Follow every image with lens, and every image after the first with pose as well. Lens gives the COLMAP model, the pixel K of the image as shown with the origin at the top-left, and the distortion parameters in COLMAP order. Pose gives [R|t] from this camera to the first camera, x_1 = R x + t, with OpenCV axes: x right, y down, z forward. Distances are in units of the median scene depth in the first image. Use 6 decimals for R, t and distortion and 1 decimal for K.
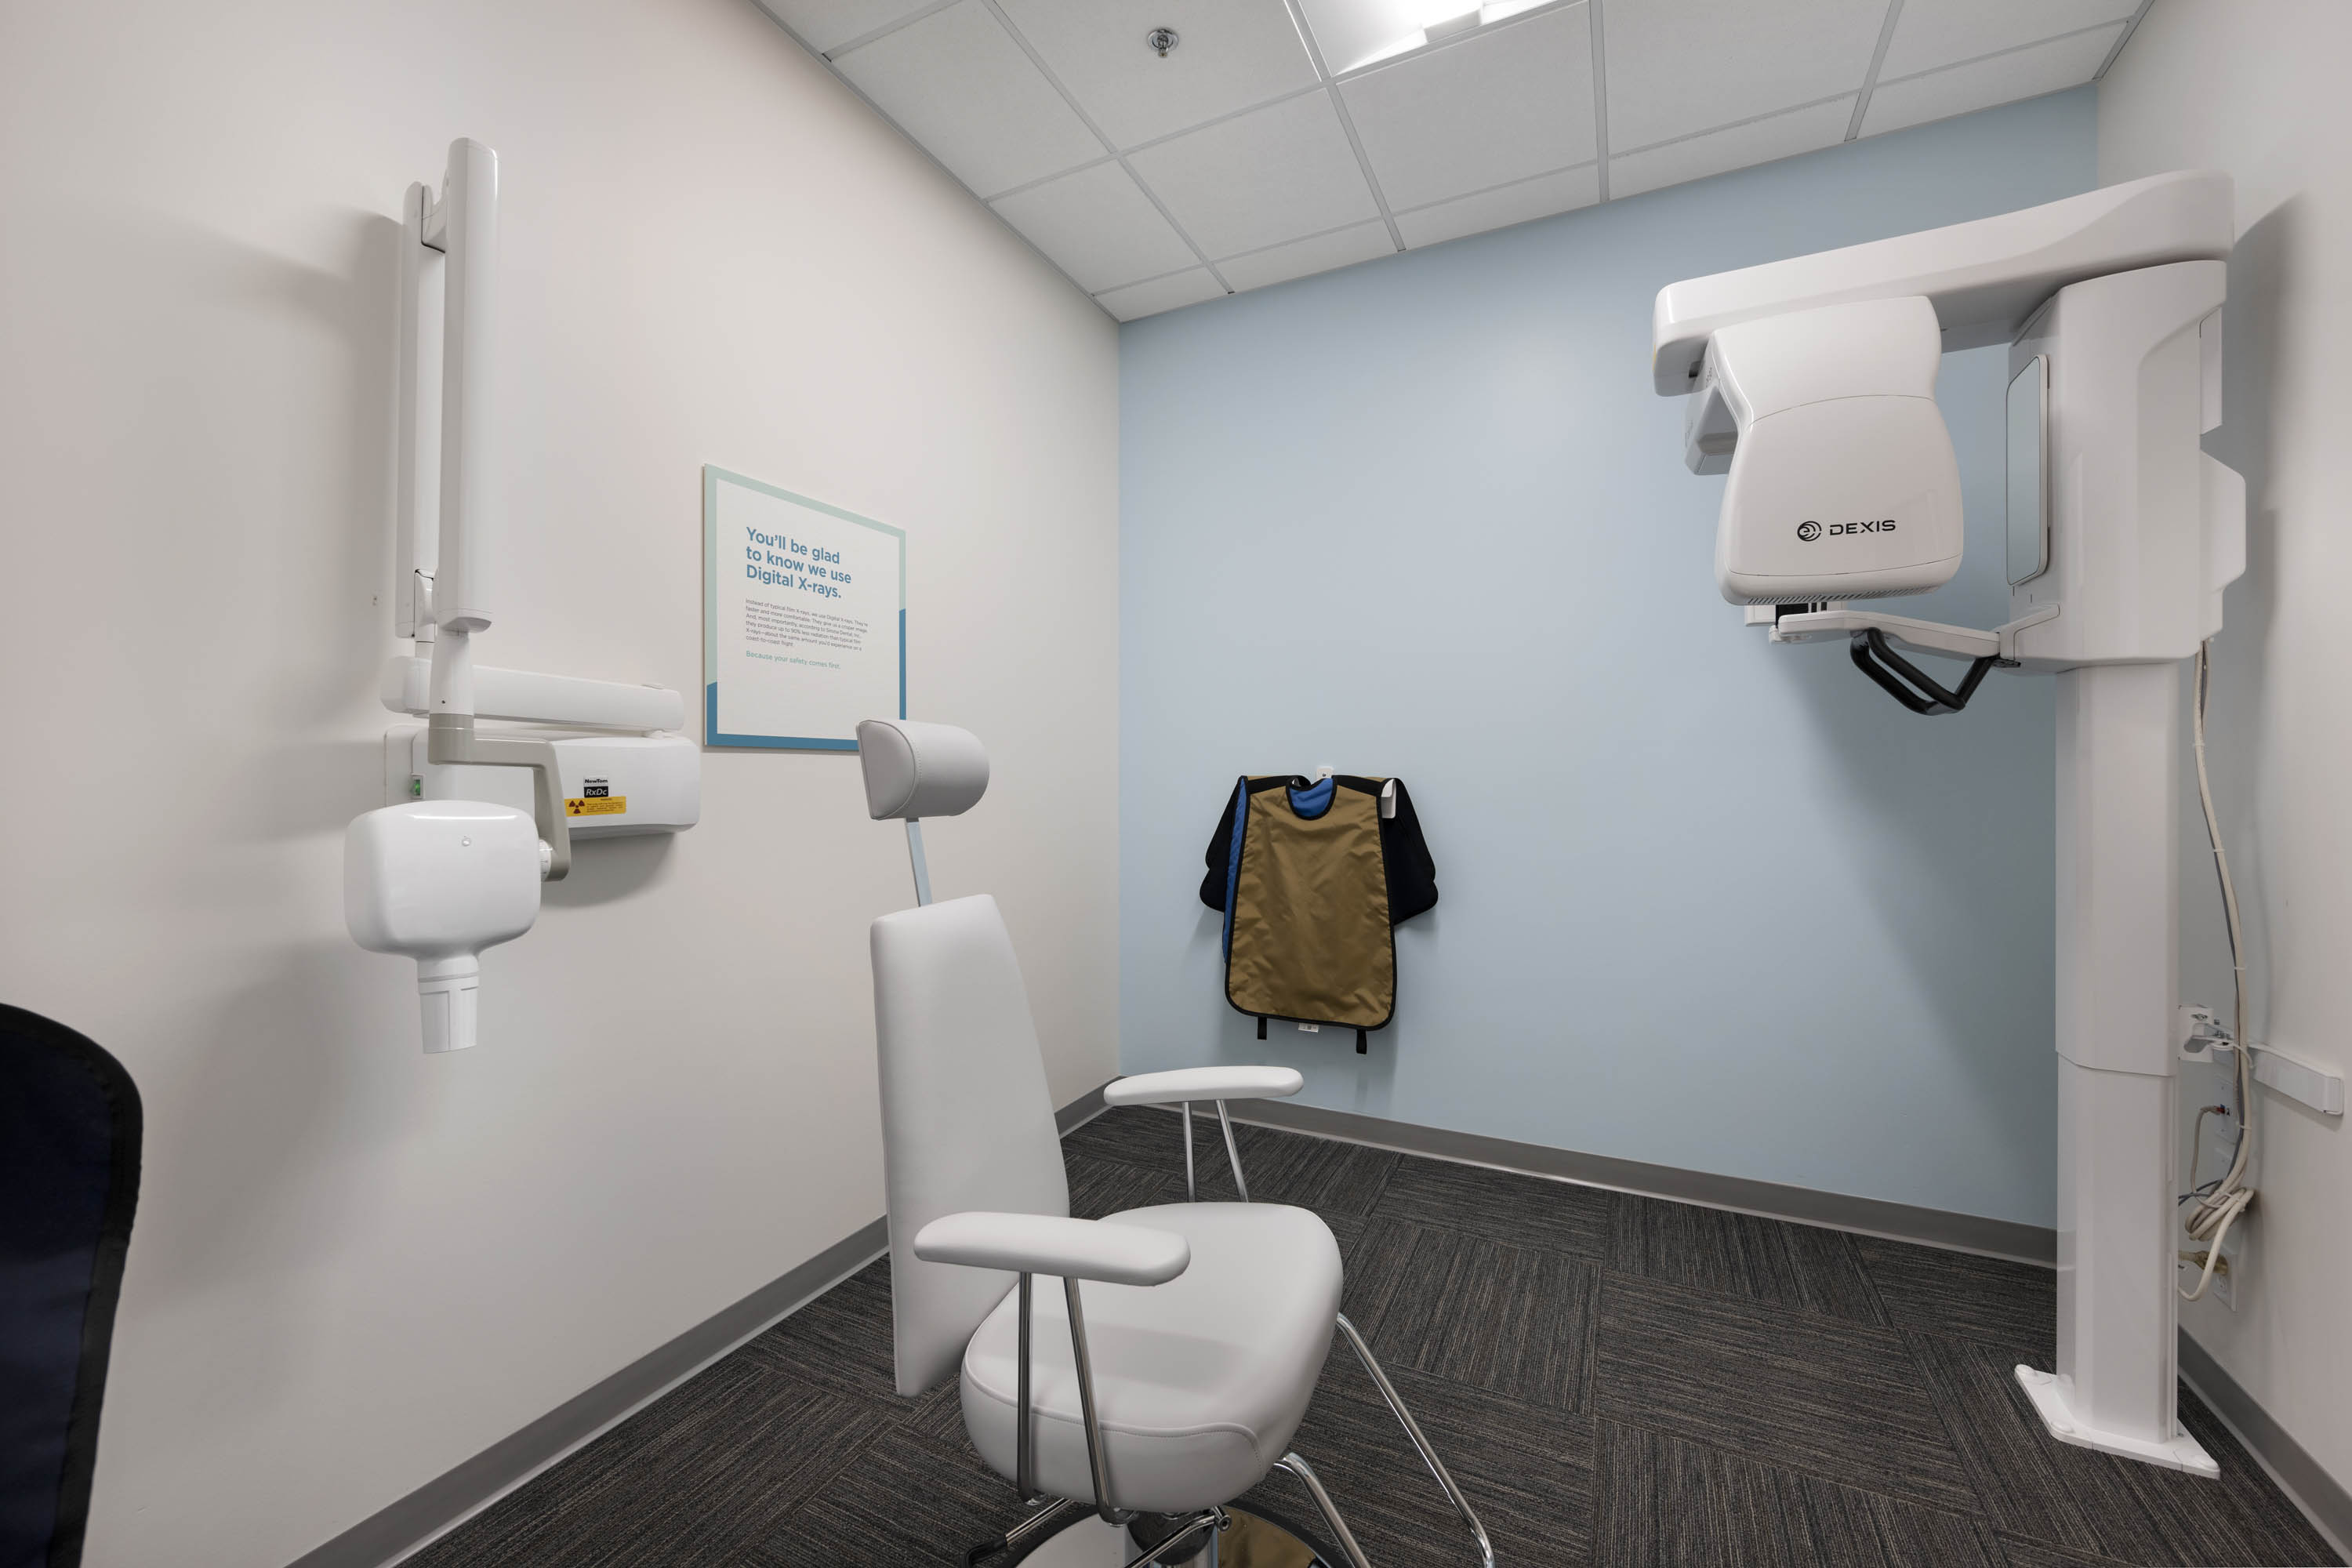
lens RADIAL K [[920.1, 0, 1180.0], [0, 920.1, 775.5], [0, 0, 1]] dist [-0.000893, 0.000514]
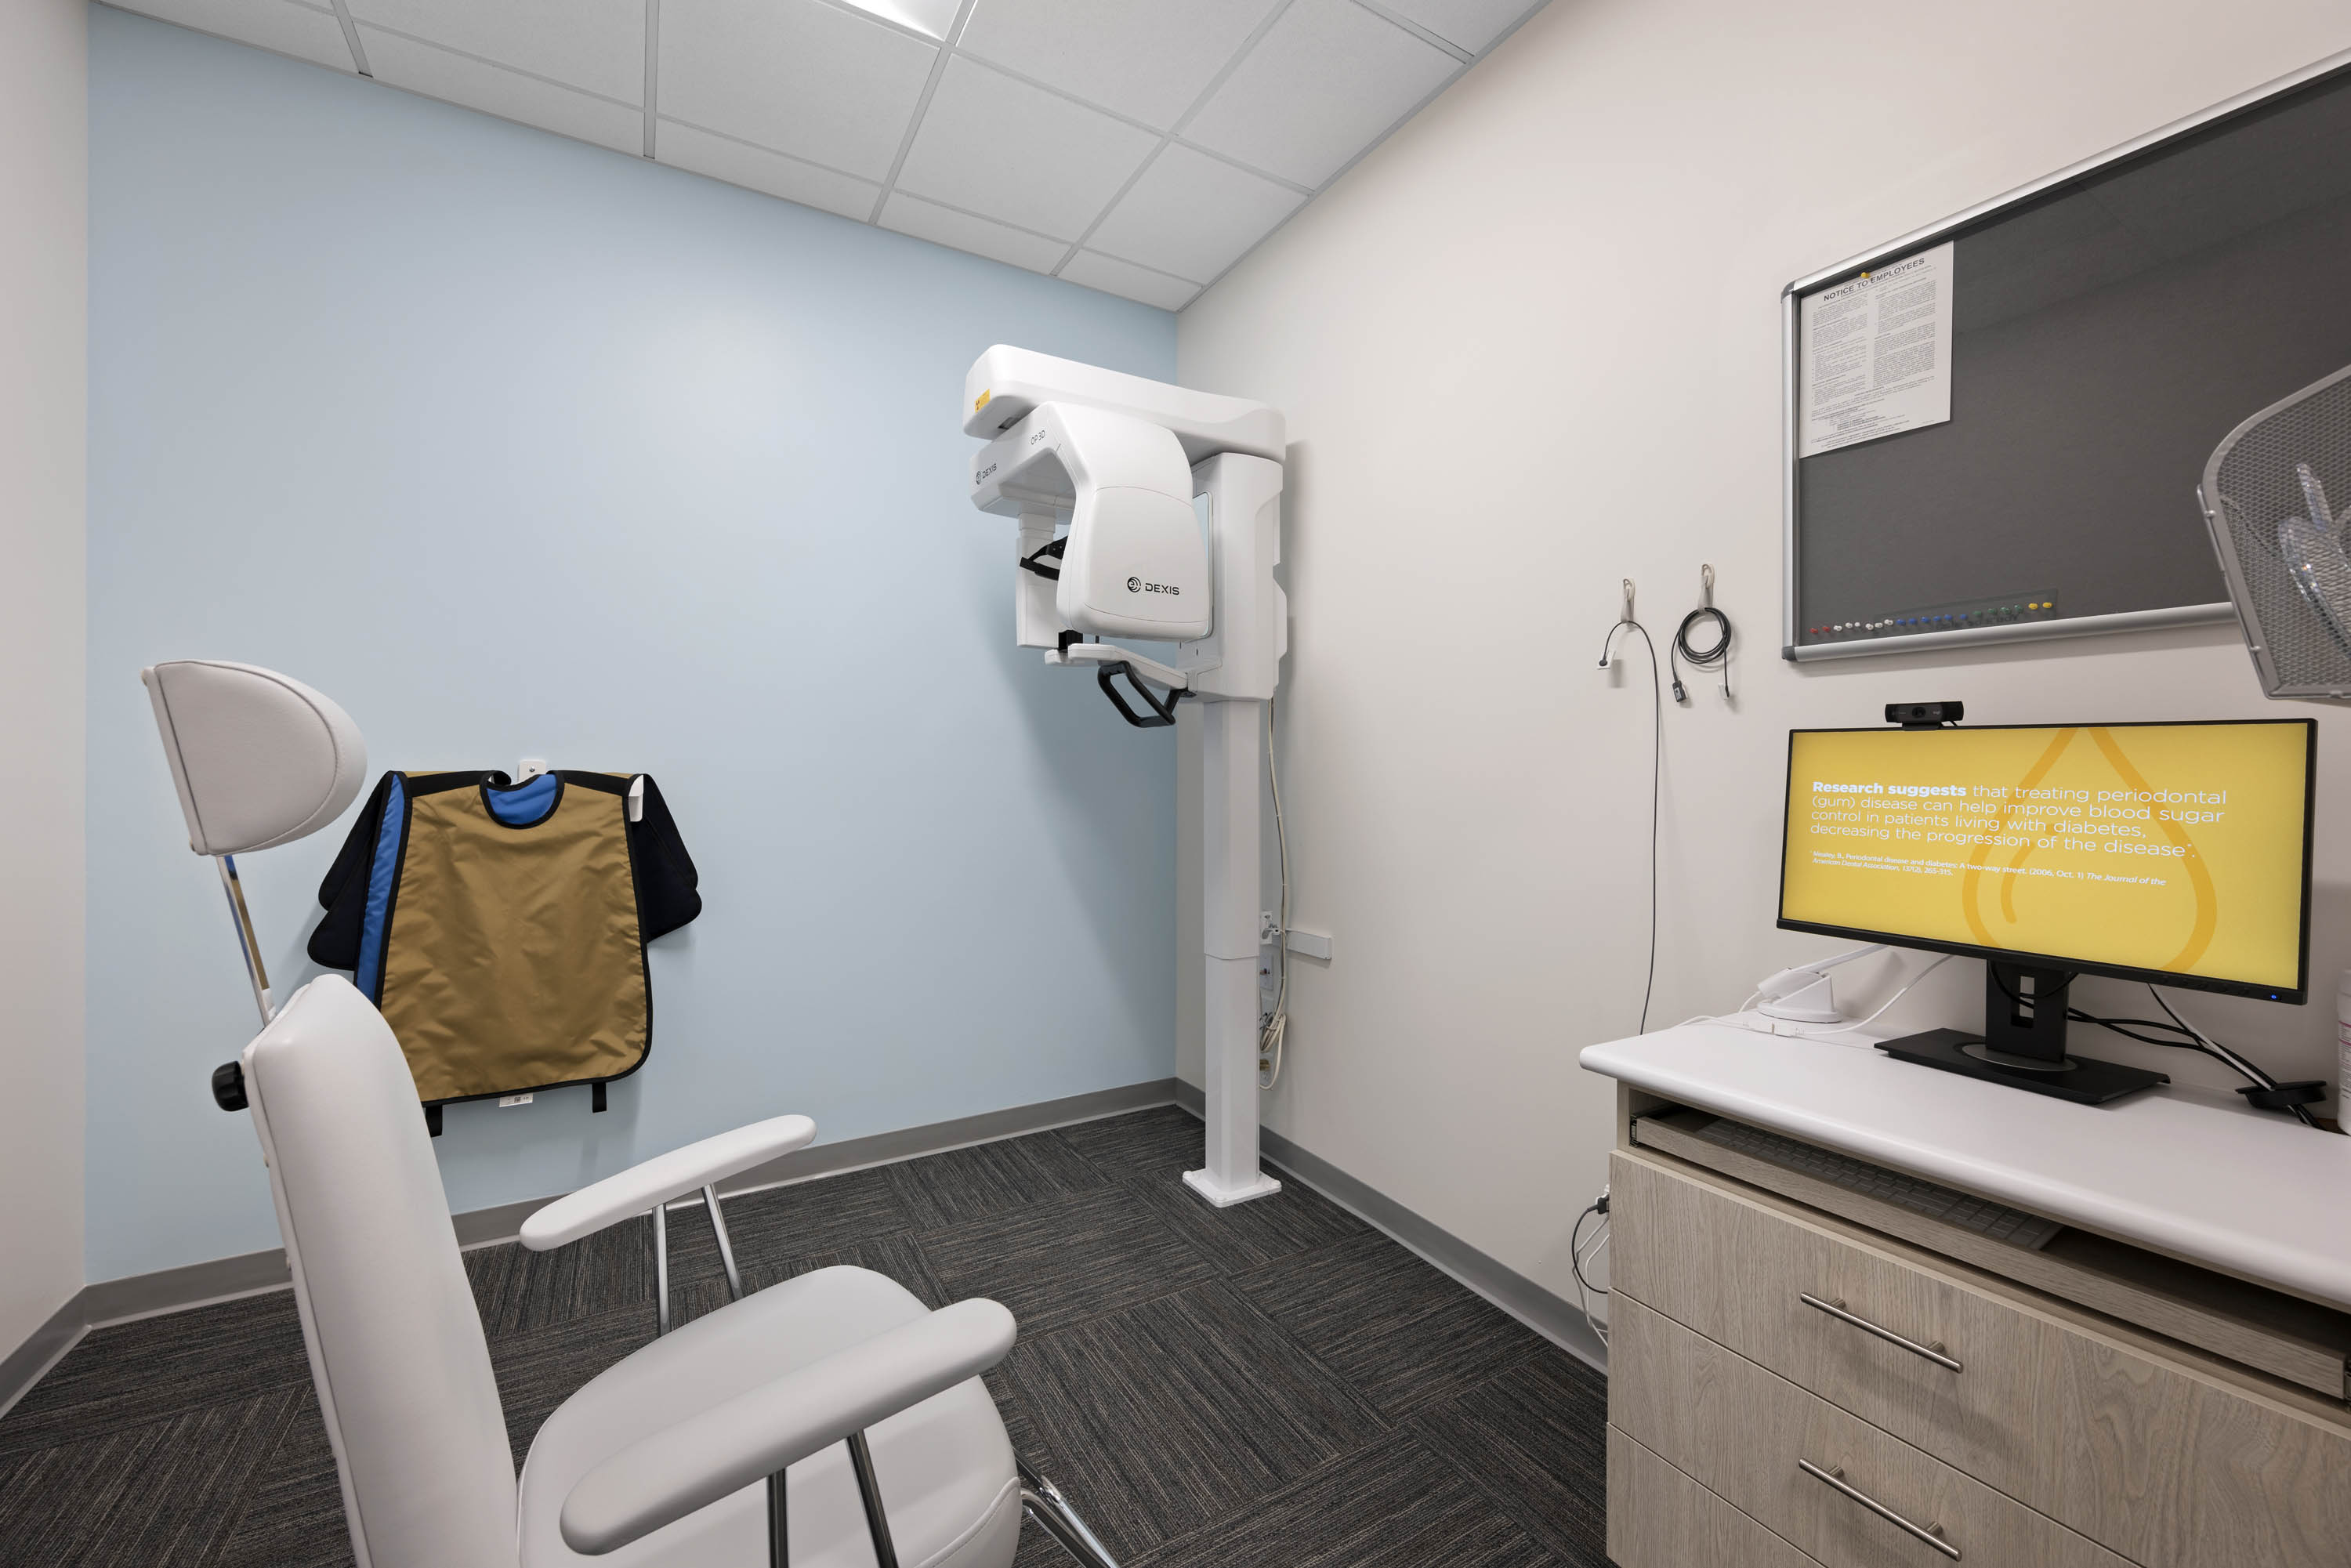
lens RADIAL K [[929.9, 0, 1178.1], [0, 929.9, 764.2], [0, 0, 1]] dist [0.000320, 0.000111]
pose [[0.553958, 0.005196, 0.832529, -0.209858], [0.000116, 0.999980, -0.006319, -0.000603], [-0.832545, 0.003597, 0.553946, 0.116457]]
